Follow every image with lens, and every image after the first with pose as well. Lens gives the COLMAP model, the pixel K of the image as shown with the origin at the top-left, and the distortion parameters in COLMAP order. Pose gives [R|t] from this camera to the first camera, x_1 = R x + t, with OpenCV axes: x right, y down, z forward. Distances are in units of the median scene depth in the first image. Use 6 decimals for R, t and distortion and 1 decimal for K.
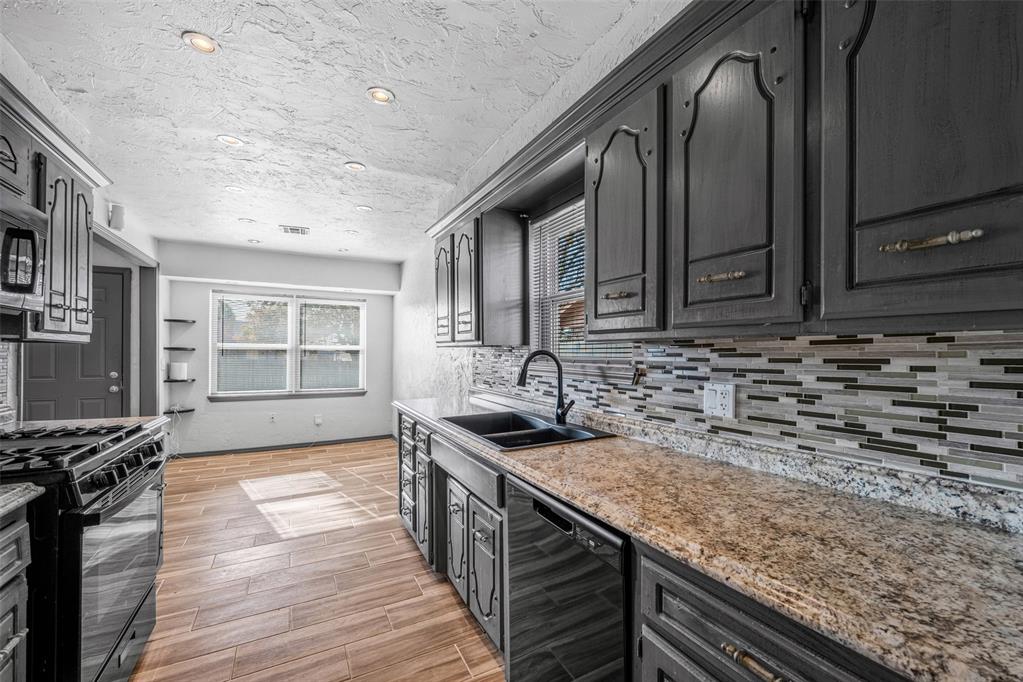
lens RADIAL K [[407.5, 0, 505.1], [0, 407.5, 351.2], [0, 0, 1]] dist [-0.002543, -0.000734]
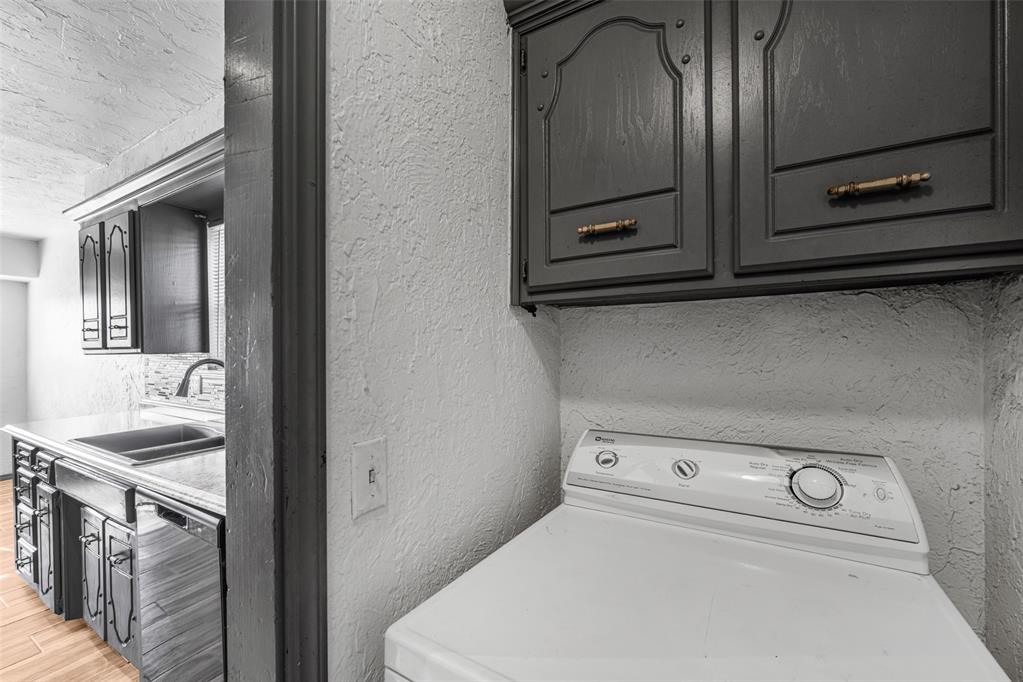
lens RADIAL K [[407.5, 0, 504.7], [0, 407.5, 352.9], [0, 0, 1]] dist [-0.002543, -0.000734]
pose [[0.843812, -0.008931, 0.536565, 0.135221], [0.007669, 0.999960, 0.004584, -0.013129], [-0.536585, 0.000247, 0.843846, -0.183039]]
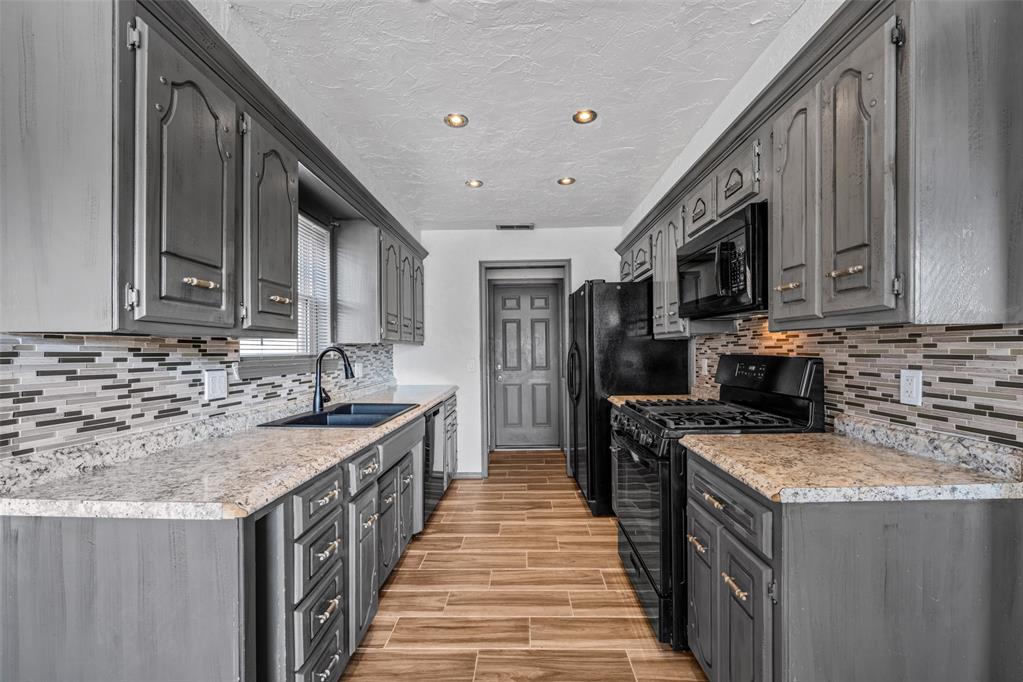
lens RADIAL K [[407.5, 0, 511.6], [0, 407.5, 356.0], [0, 0, 1]] dist [-0.002543, -0.000734]
pose [[-0.877522, -0.012350, 0.479378, -0.723398], [-0.014495, 0.999895, -0.000774, 0.011266], [-0.479317, -0.007628, -0.877608, 1.440071]]
